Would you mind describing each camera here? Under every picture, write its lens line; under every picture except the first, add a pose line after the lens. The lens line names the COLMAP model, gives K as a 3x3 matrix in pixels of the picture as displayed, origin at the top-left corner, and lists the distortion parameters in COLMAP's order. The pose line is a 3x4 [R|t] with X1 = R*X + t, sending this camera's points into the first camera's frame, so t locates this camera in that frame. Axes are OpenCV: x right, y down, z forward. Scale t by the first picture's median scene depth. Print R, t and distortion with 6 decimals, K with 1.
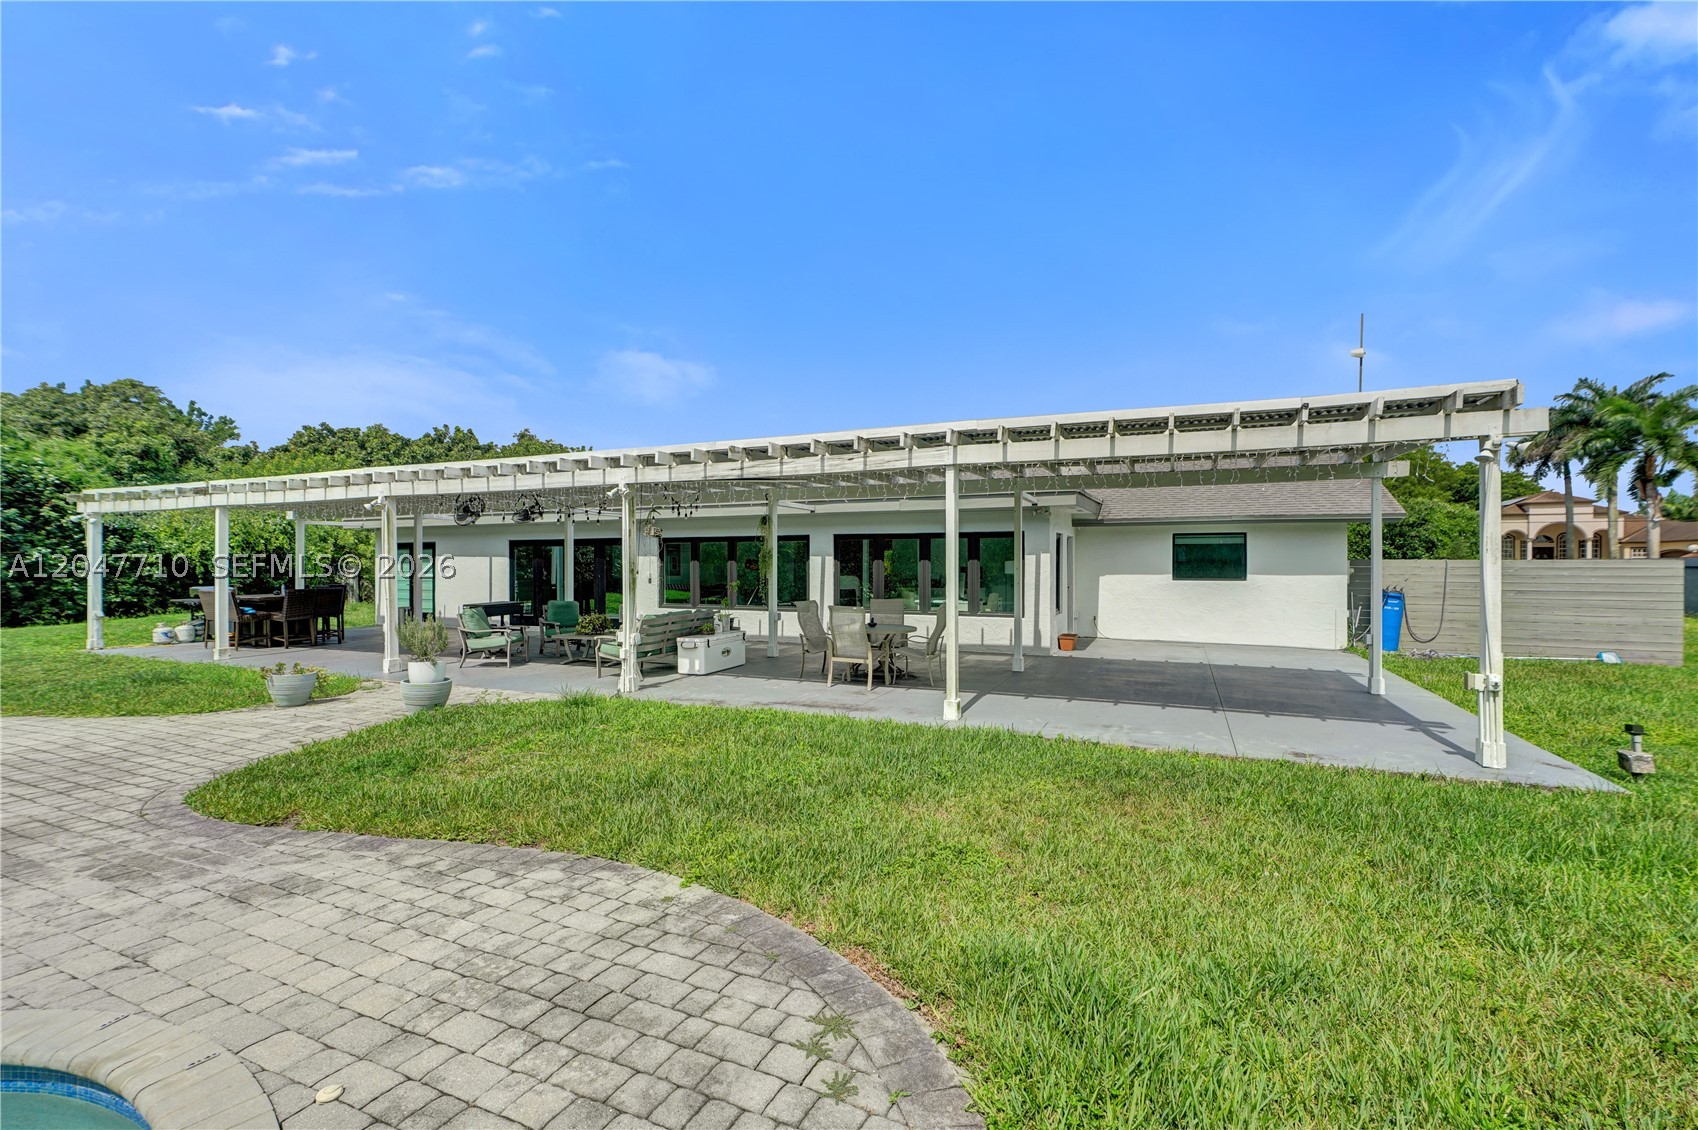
lens RADIAL K [[768.6, 0, 848.0], [0, 768.6, 560.1], [0, 0, 1]] dist [-0.001927, 0.009297]
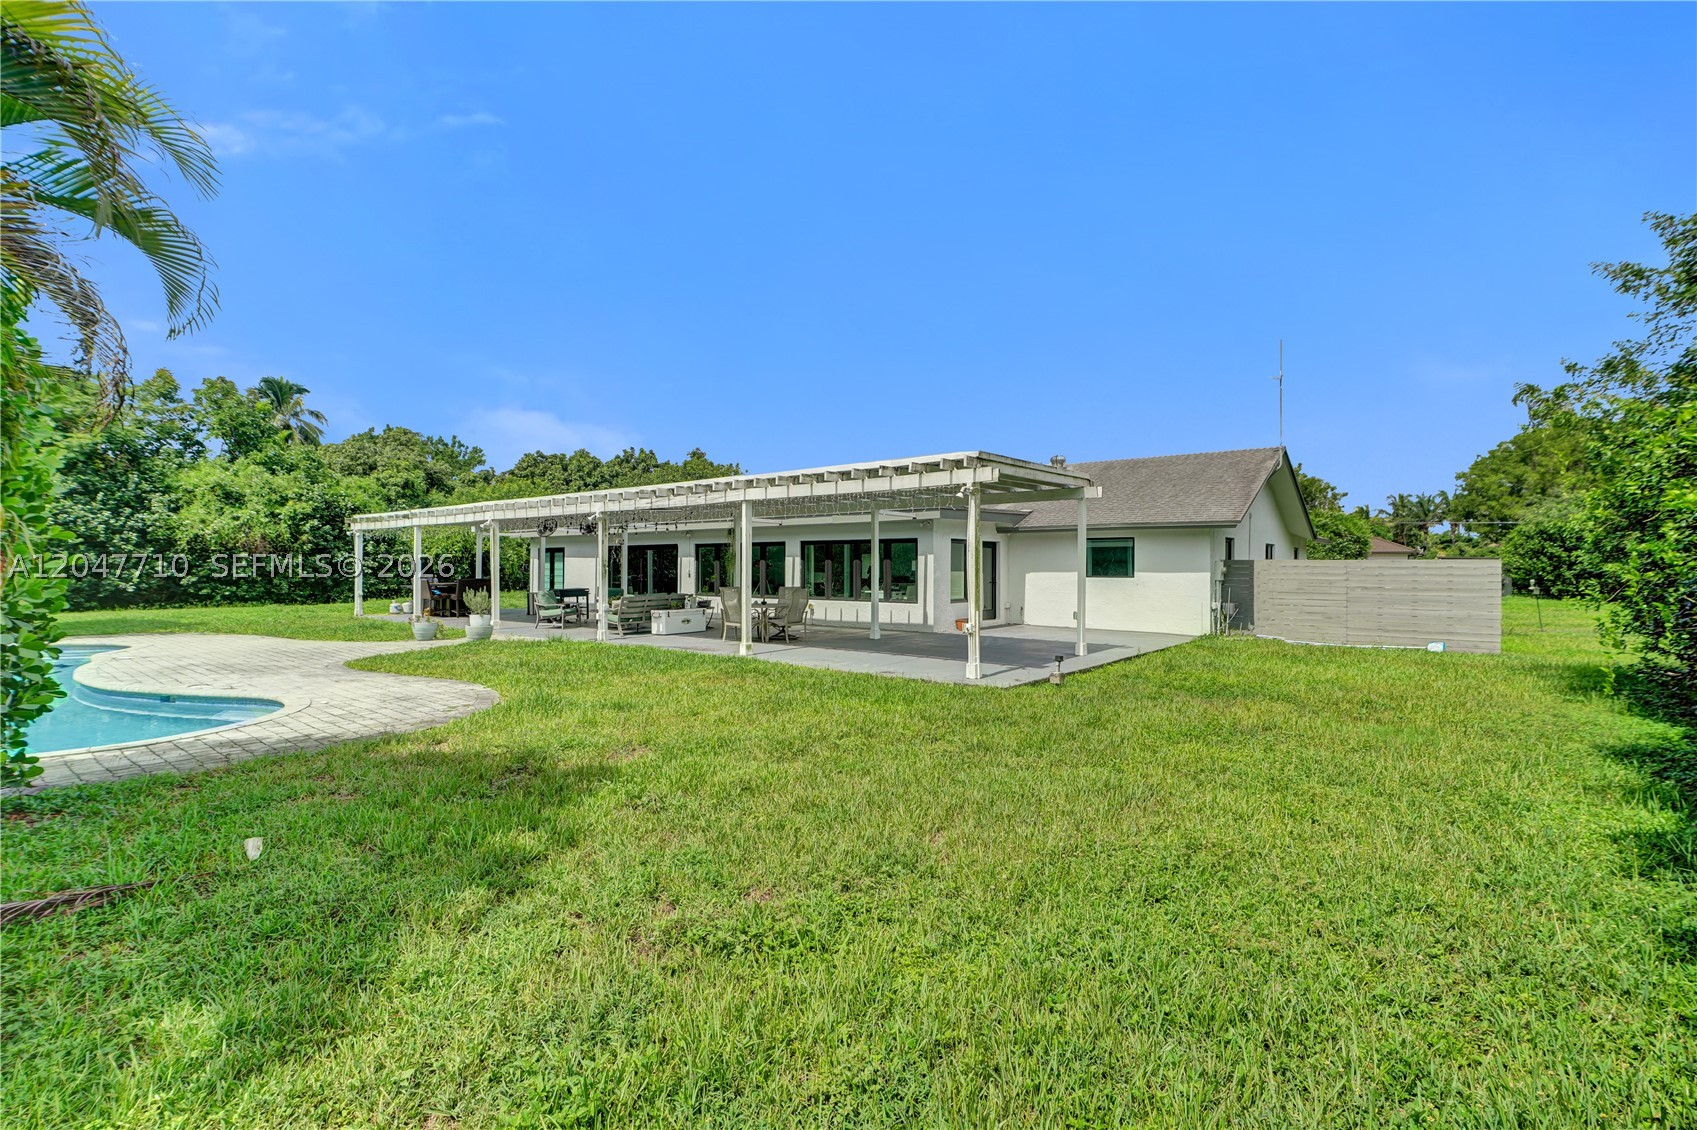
lens RADIAL K [[774.1, 0, 847.7], [0, 774.1, 569.9], [0, 0, 1]] dist [0.000855, 0.000513]
pose [[0.967492, 0.003867, -0.252872, 0.396262], [-0.001512, 0.999954, 0.009505, 0.004104], [0.252897, -0.008813, 0.967453, -0.282745]]
